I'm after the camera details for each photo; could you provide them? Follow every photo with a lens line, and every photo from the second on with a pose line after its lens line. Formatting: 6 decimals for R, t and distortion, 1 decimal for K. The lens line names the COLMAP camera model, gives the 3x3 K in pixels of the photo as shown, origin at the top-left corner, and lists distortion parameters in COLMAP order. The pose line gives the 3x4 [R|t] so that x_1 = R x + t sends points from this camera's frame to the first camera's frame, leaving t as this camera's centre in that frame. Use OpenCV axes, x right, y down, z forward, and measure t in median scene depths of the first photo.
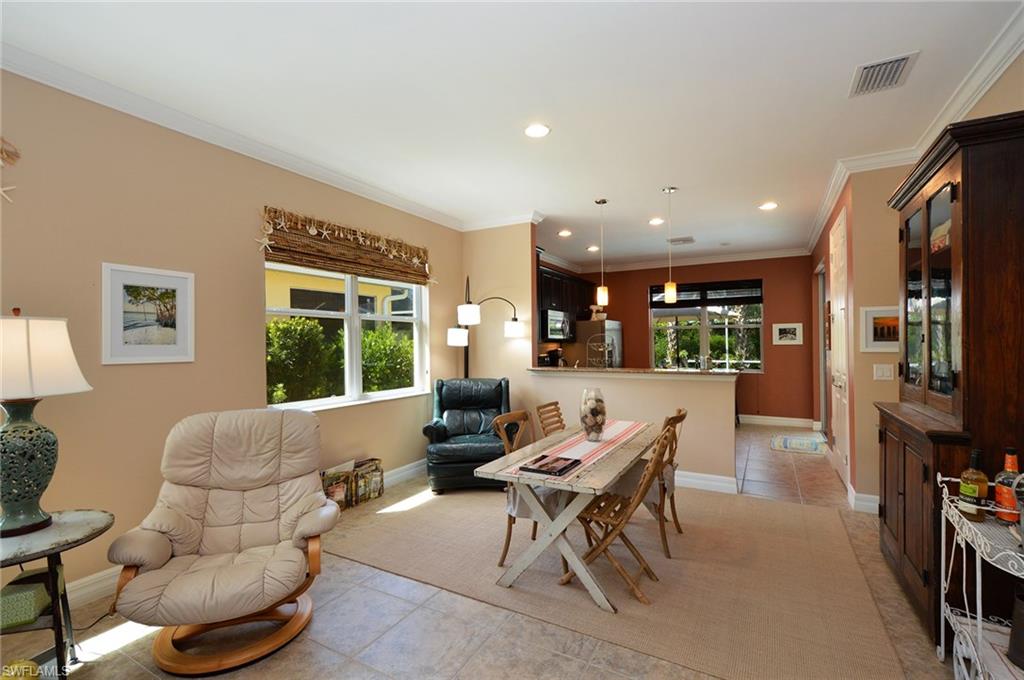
lens RADIAL K [[451.8, 0, 508.6], [0, 451.8, 338.0], [0, 0, 1]] dist [-0.004845, -0.000456]
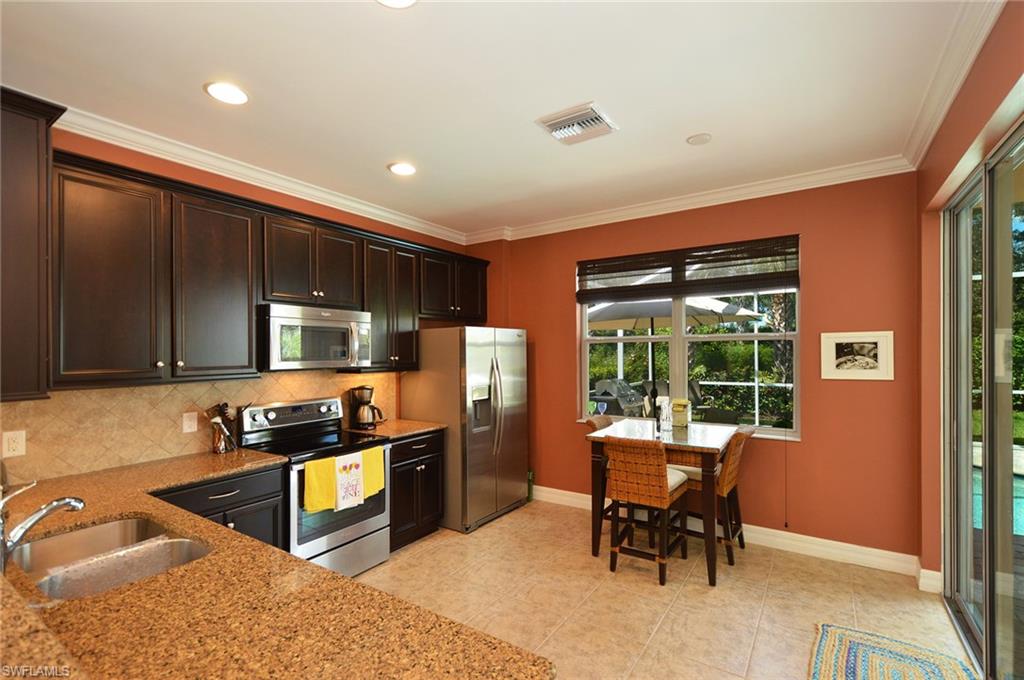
lens RADIAL K [[451.8, 0, 516.9], [0, 451.8, 348.2], [0, 0, 1]] dist [-0.004845, -0.000456]
pose [[0.996800, -0.000488, -0.079929, 0.326941], [0.001467, 0.999925, 0.012190, -0.021448], [0.079917, -0.012268, 0.996726, 0.540668]]
